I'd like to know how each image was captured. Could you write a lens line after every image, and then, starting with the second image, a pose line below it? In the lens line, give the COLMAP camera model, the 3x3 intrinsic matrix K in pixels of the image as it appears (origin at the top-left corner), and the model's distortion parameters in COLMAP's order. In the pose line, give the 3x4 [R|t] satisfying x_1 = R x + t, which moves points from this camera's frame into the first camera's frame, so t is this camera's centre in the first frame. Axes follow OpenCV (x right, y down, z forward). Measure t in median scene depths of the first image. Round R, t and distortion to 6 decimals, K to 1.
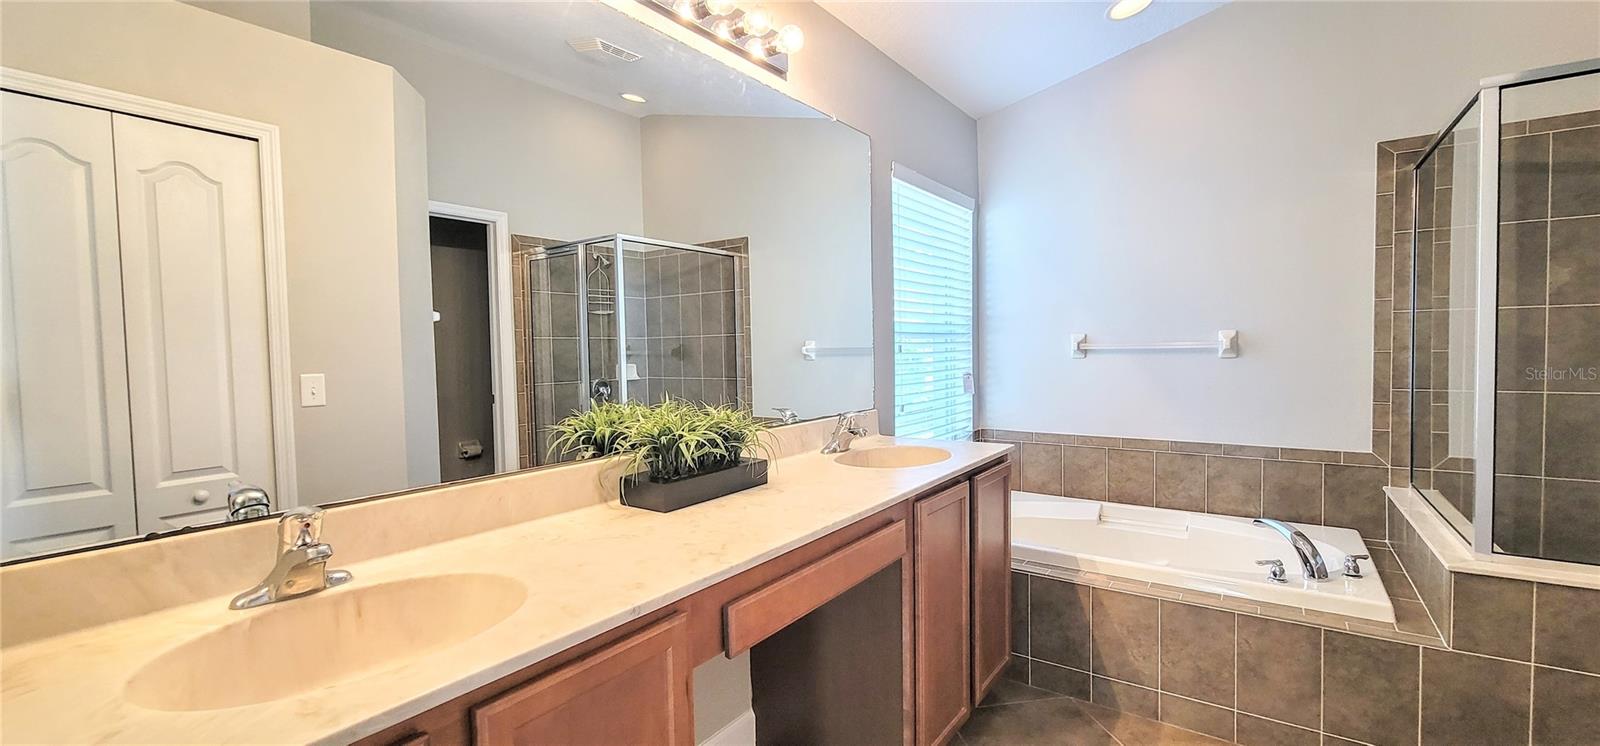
lens RADIAL K [[662.2, 0, 796.1], [0, 662.2, 373.1], [0, 0, 1]] dist [0.001622, 0.000280]
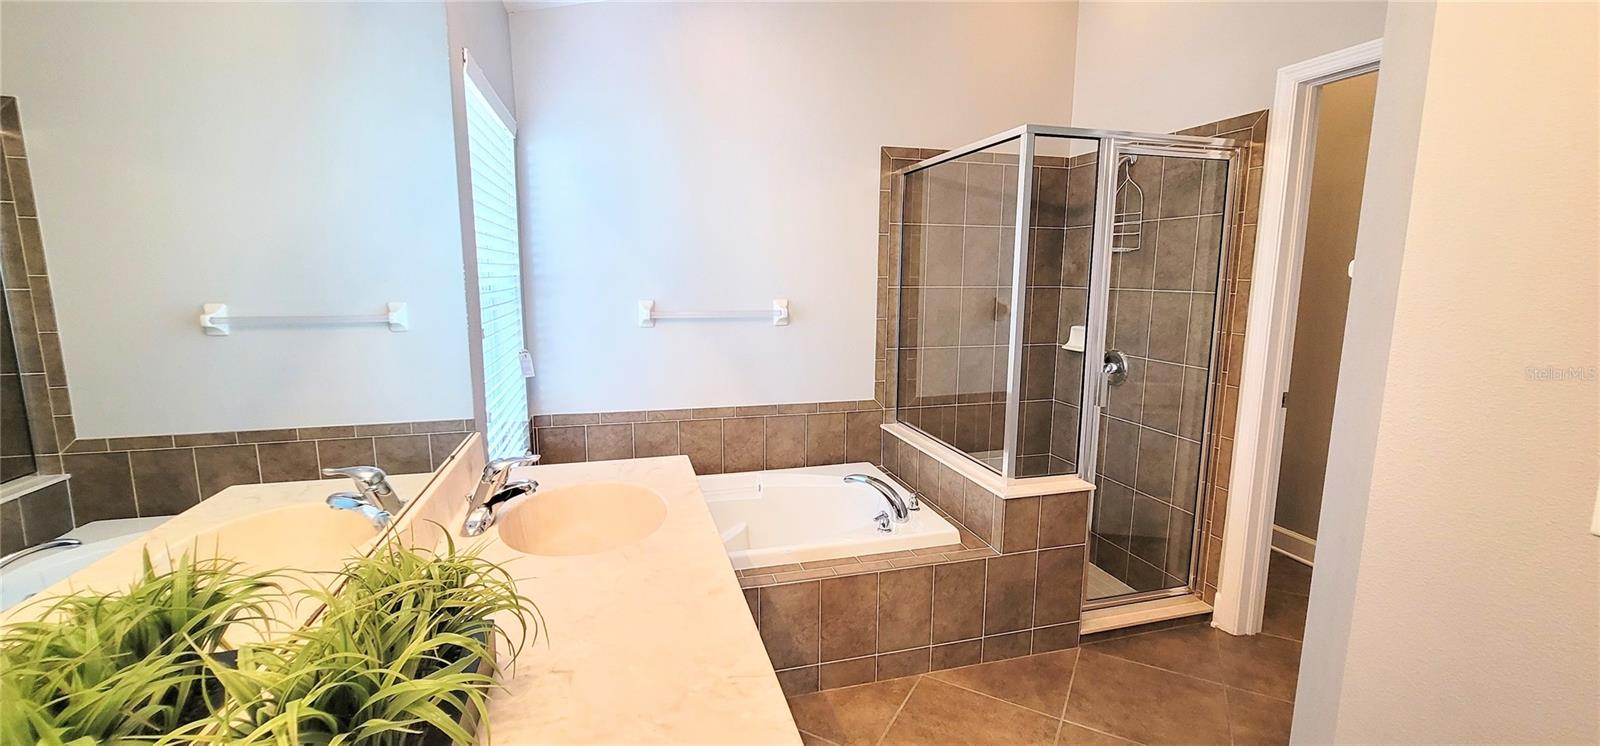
lens RADIAL K [[662.2, 0, 801.4], [0, 662.2, 373.1], [0, 0, 1]] dist [0.001622, 0.000280]
pose [[0.627326, -0.097776, 0.772594, -0.186571], [0.015309, 0.993444, 0.113294, -0.074755], [-0.778606, -0.059244, 0.624710, 0.329104]]
